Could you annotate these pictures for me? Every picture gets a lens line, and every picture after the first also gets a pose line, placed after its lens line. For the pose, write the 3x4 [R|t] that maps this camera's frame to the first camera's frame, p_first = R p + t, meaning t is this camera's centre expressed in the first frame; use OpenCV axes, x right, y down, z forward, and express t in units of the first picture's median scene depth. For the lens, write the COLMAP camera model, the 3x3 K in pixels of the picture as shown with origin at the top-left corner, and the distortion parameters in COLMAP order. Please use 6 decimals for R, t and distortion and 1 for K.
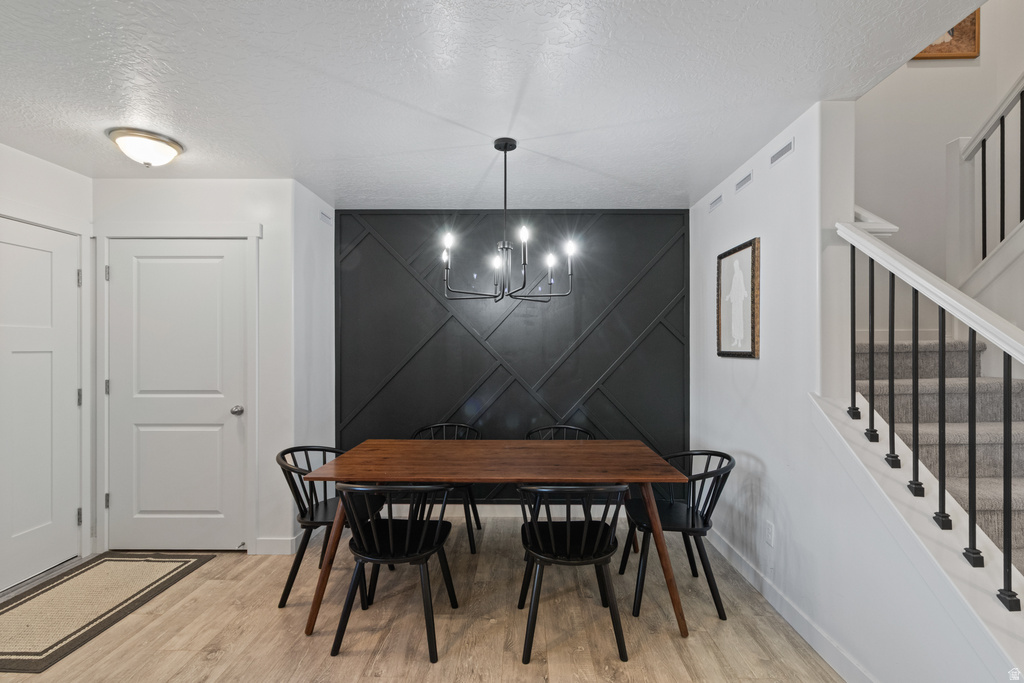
lens RADIAL K [[477.6, 0, 518.8], [0, 477.6, 348.2], [0, 0, 1]] dist [0.008318, -0.000059]
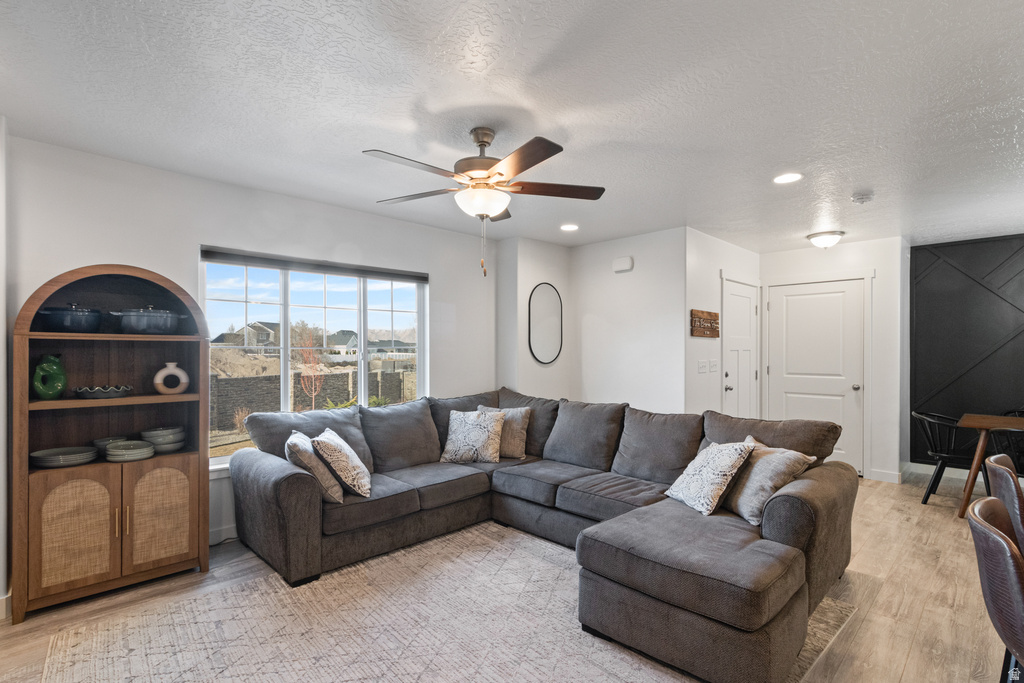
lens RADIAL K [[483.7, 0, 519.5], [0, 483.7, 355.6], [0, 0, 1]] dist [0.003195, 0.000172]
pose [[0.712596, 0.007200, -0.701537, -0.301556], [0.000253, 0.999945, 0.010519, 0.007800], [0.701574, -0.007673, 0.712555, -1.107197]]
